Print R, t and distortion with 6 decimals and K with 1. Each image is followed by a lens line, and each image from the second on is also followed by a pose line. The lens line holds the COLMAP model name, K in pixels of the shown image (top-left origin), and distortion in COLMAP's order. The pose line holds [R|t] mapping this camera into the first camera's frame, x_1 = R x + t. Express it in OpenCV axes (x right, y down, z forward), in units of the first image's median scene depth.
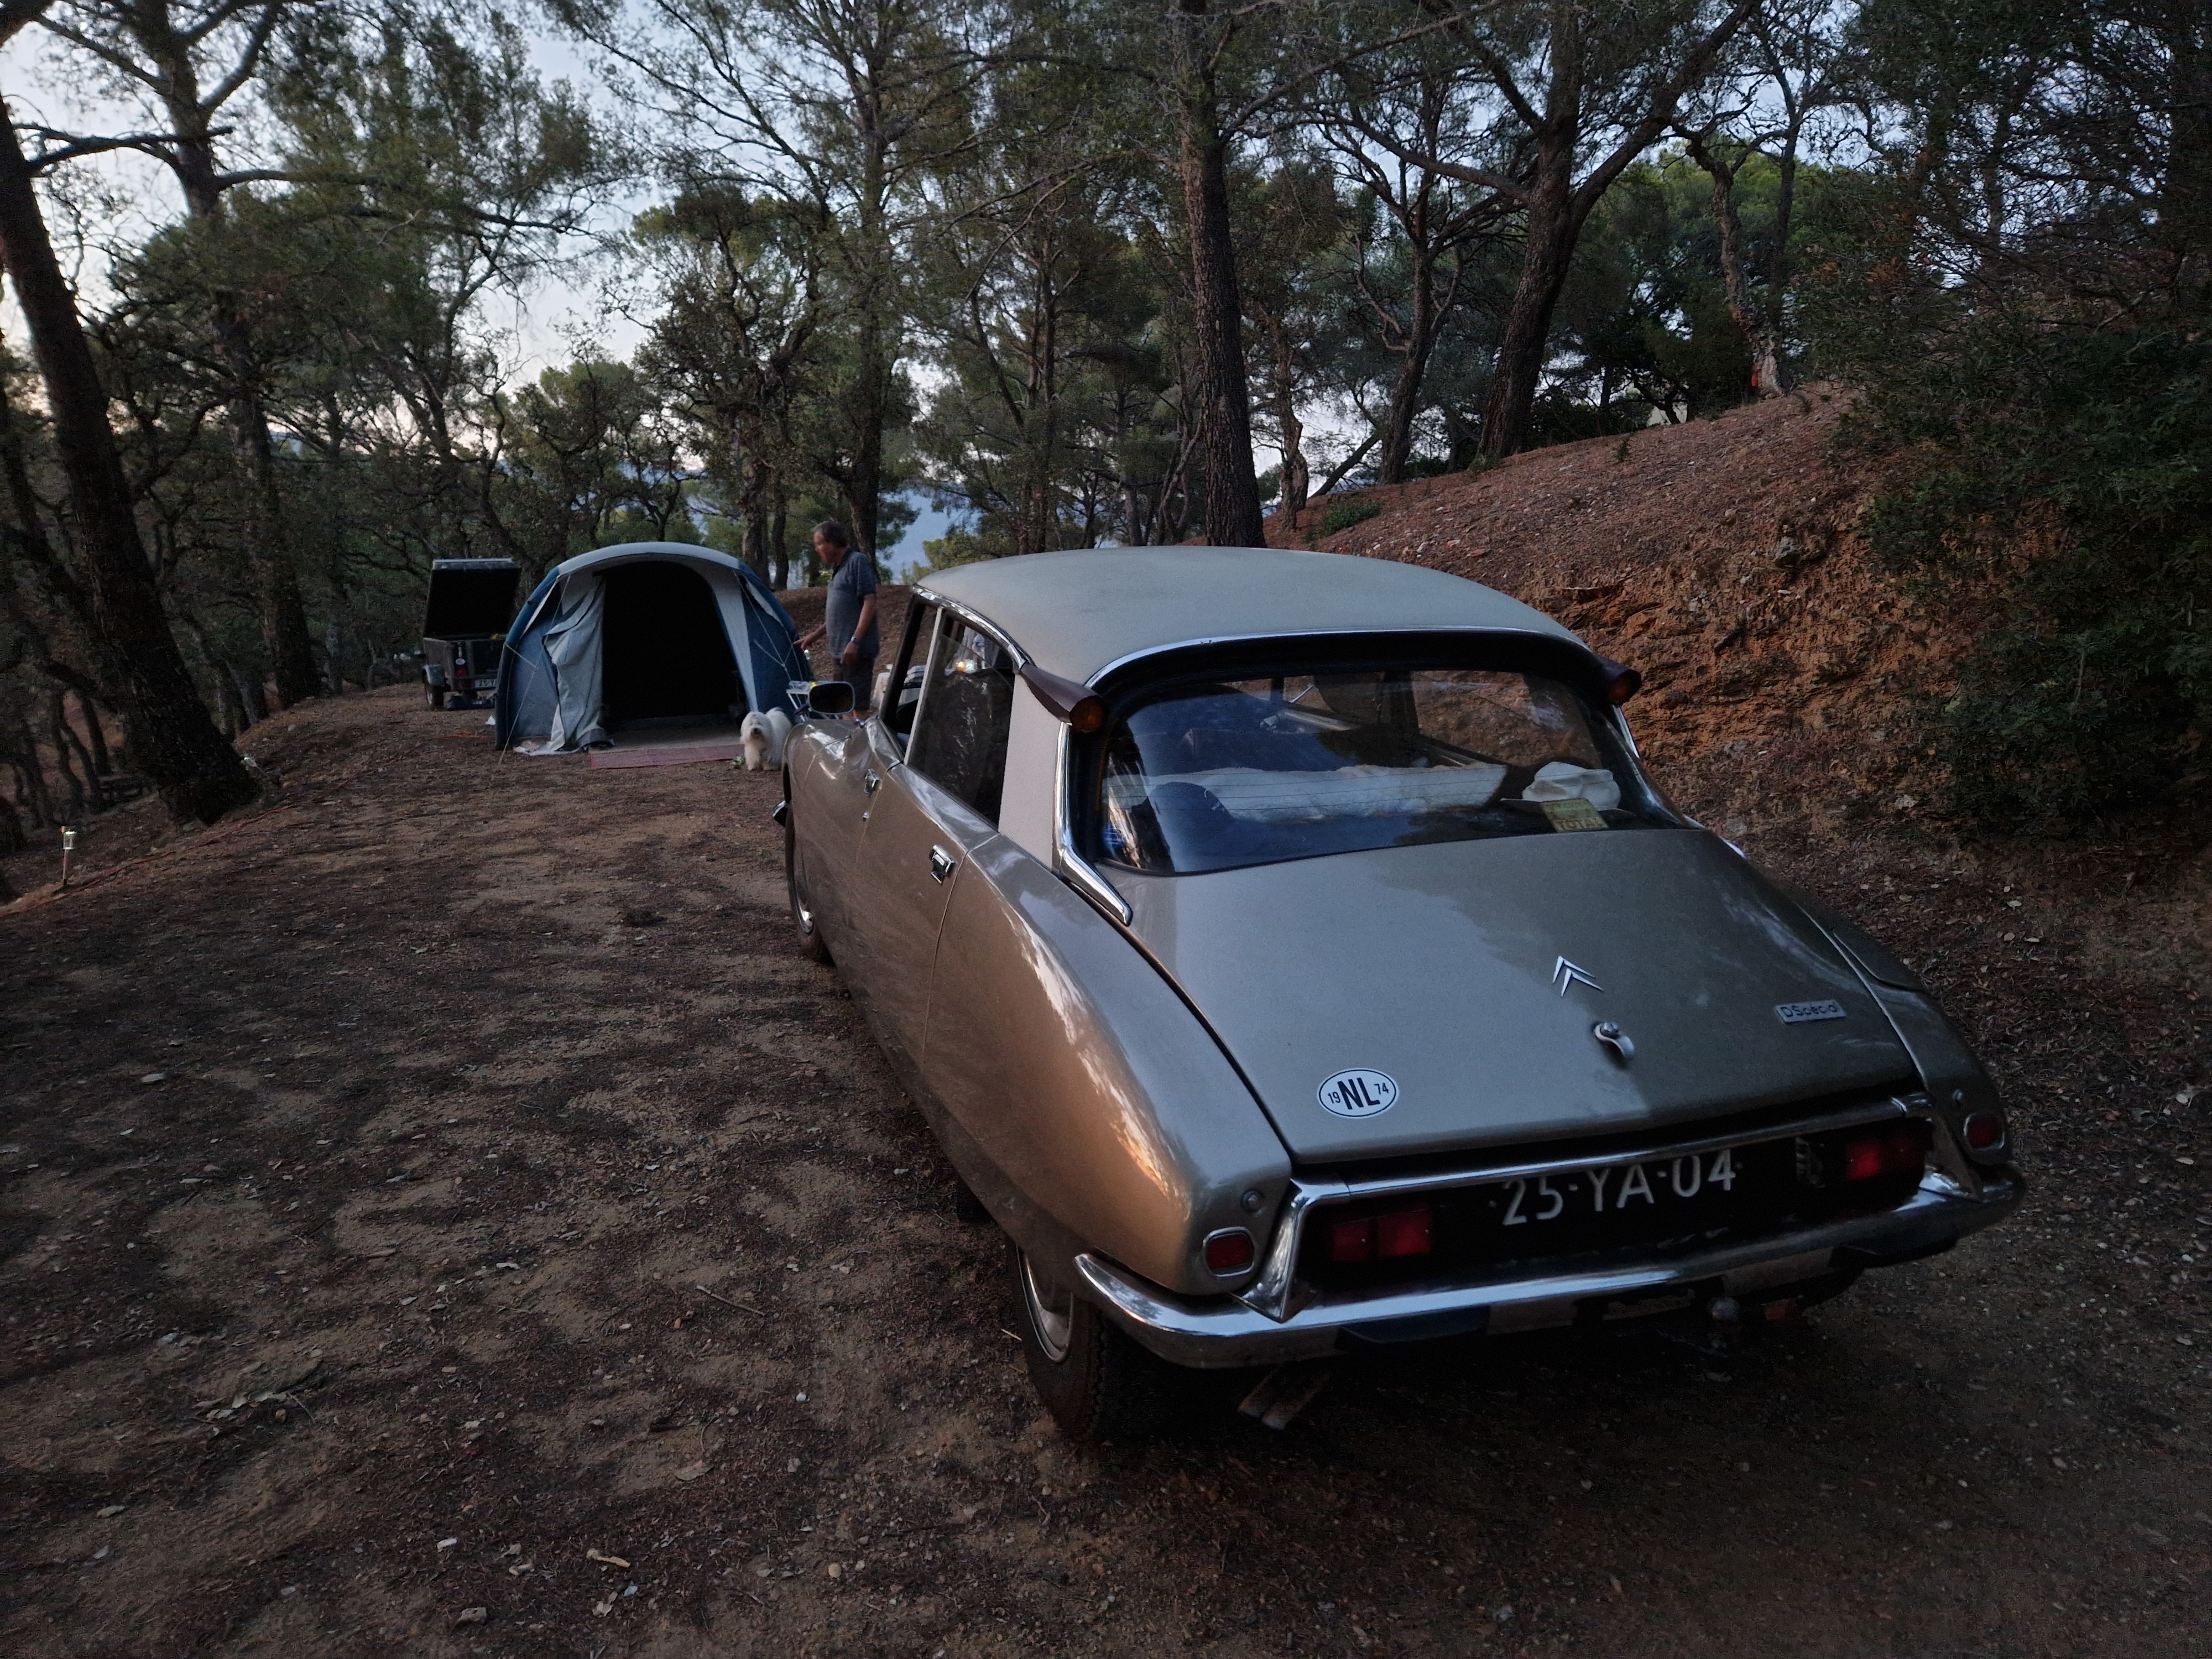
lens RADIAL K [[1472.6, 0, 1115.3], [0, 1472.6, 826.2], [0, 0, 1]] dist [0.041129, -0.013971]
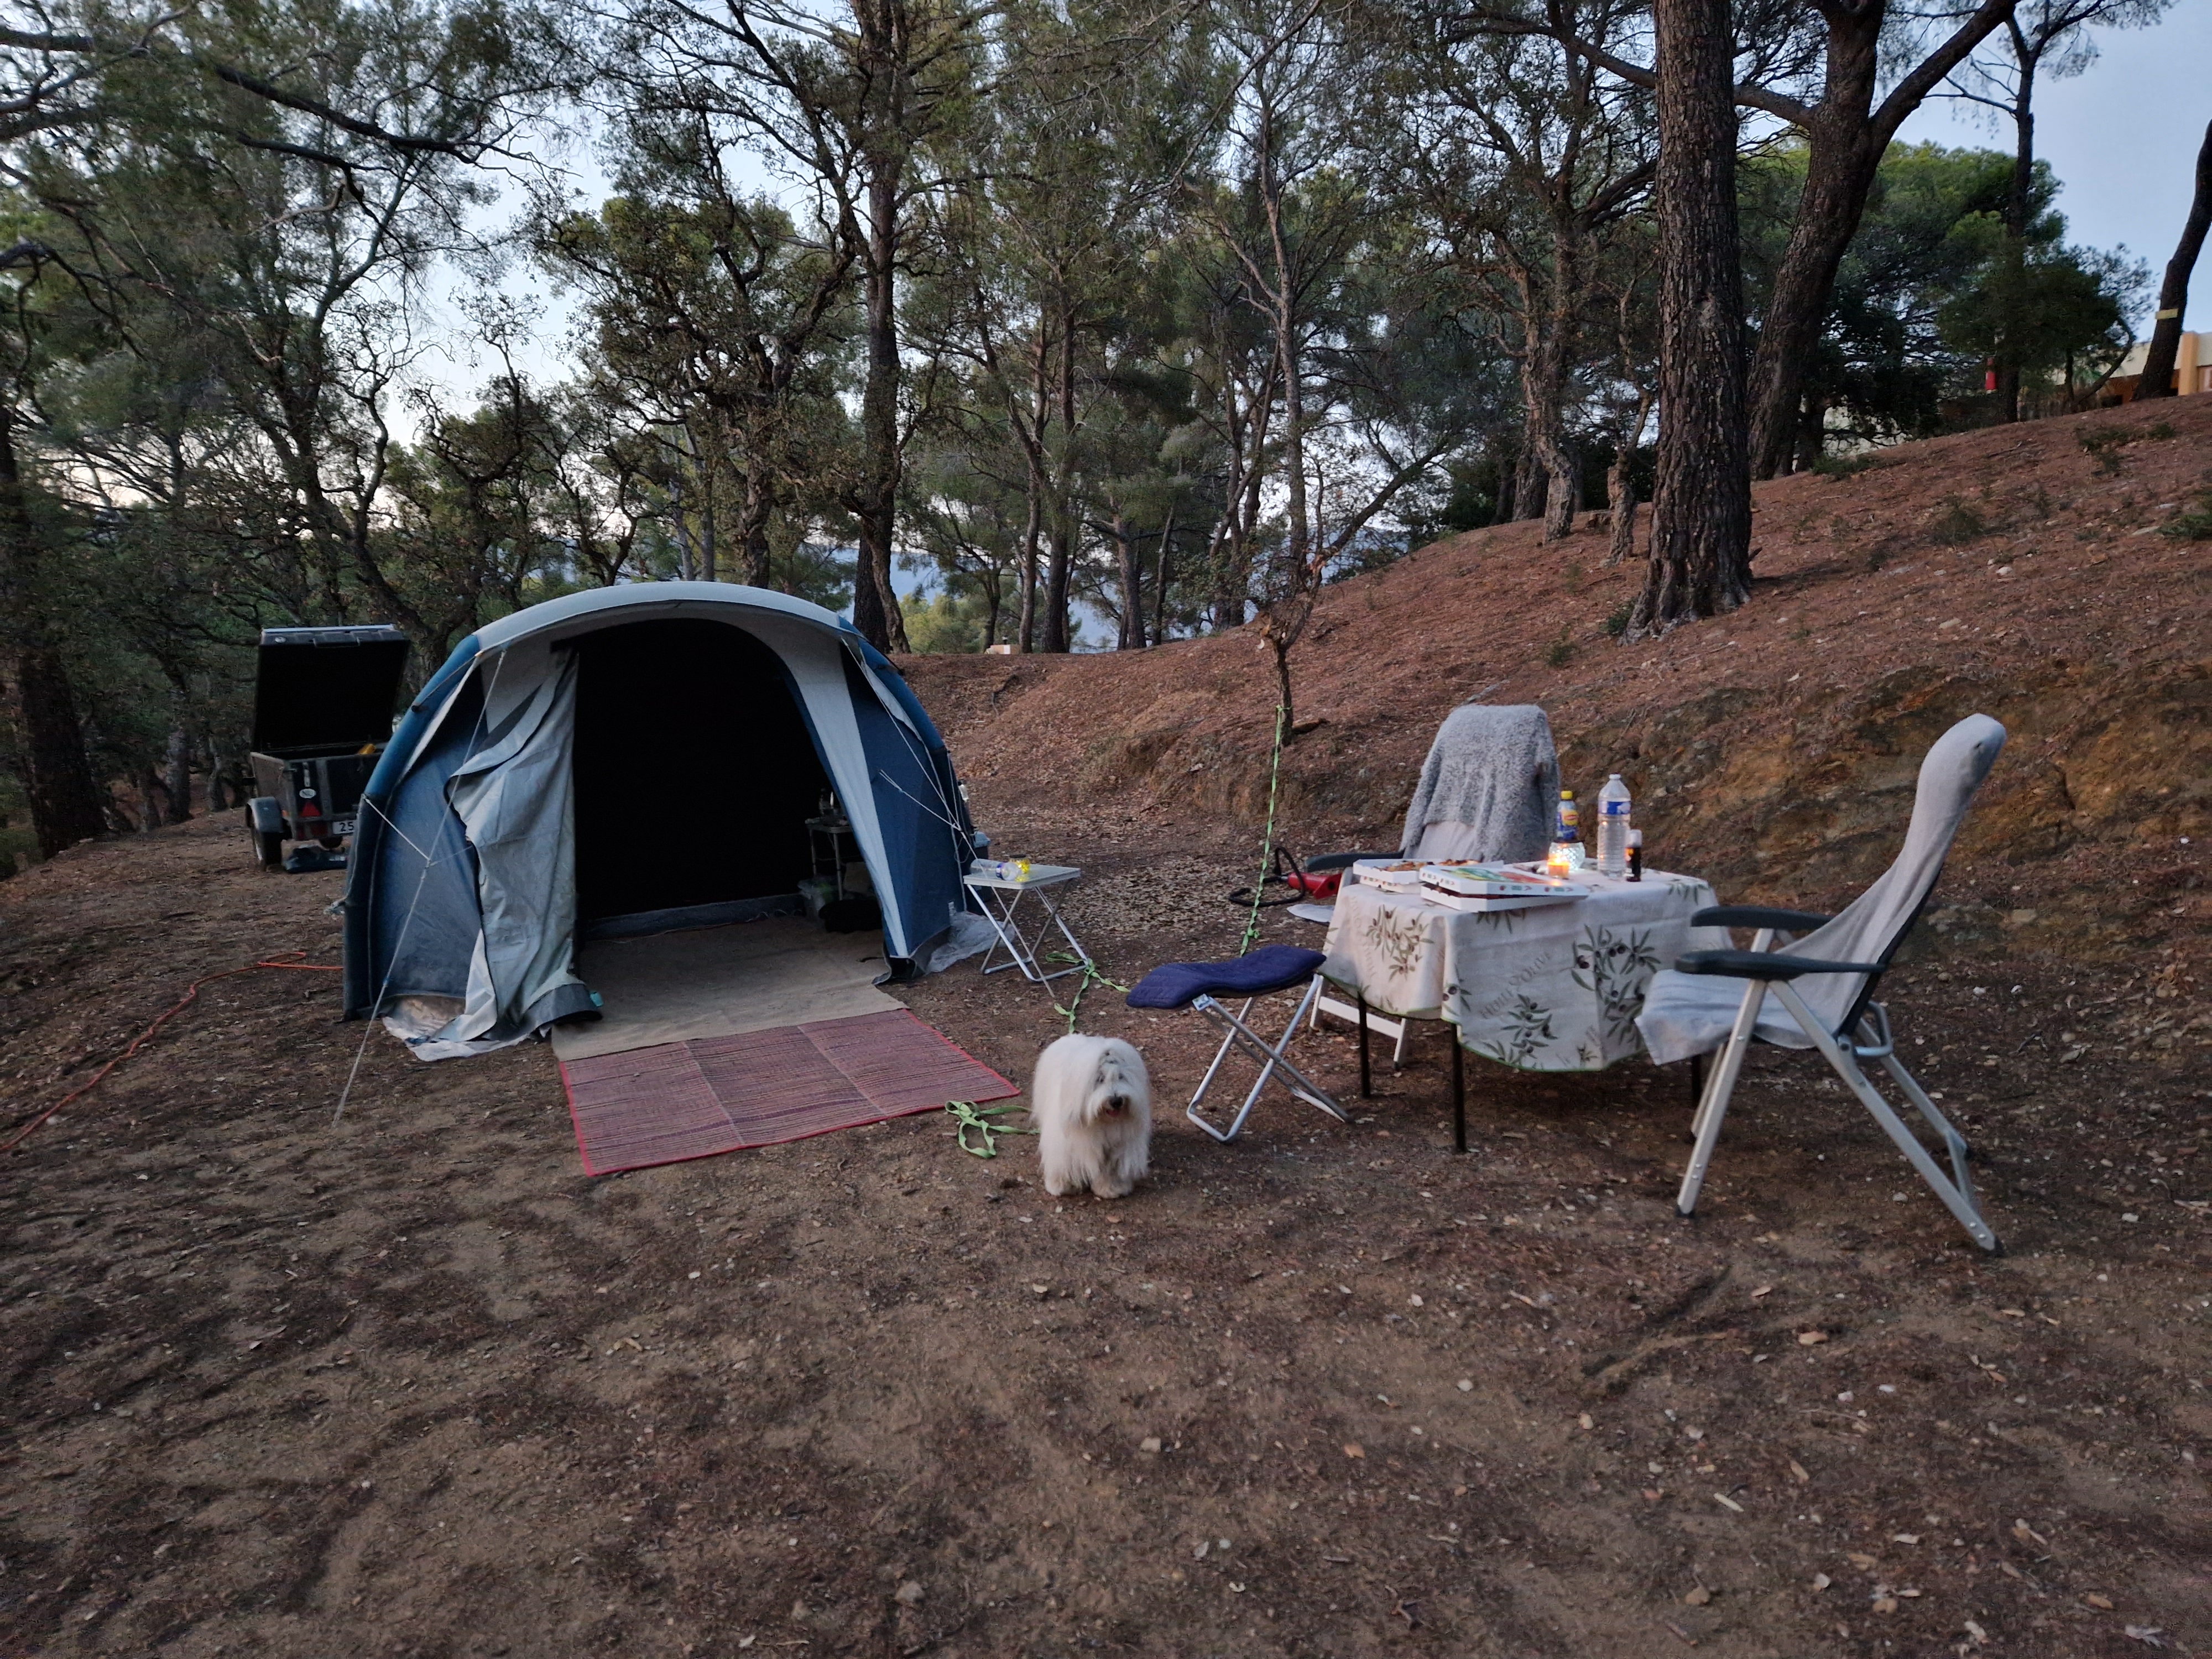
lens RADIAL K [[1472.6, 0, 1115.8], [0, 1472.6, 828.7], [0, 0, 1]] dist [0.041129, -0.013971]
pose [[0.998170, -0.024349, 0.055349, -0.184118], [0.026602, 0.998832, -0.040332, -0.080733], [-0.054303, 0.041731, 0.997652, 0.476865]]
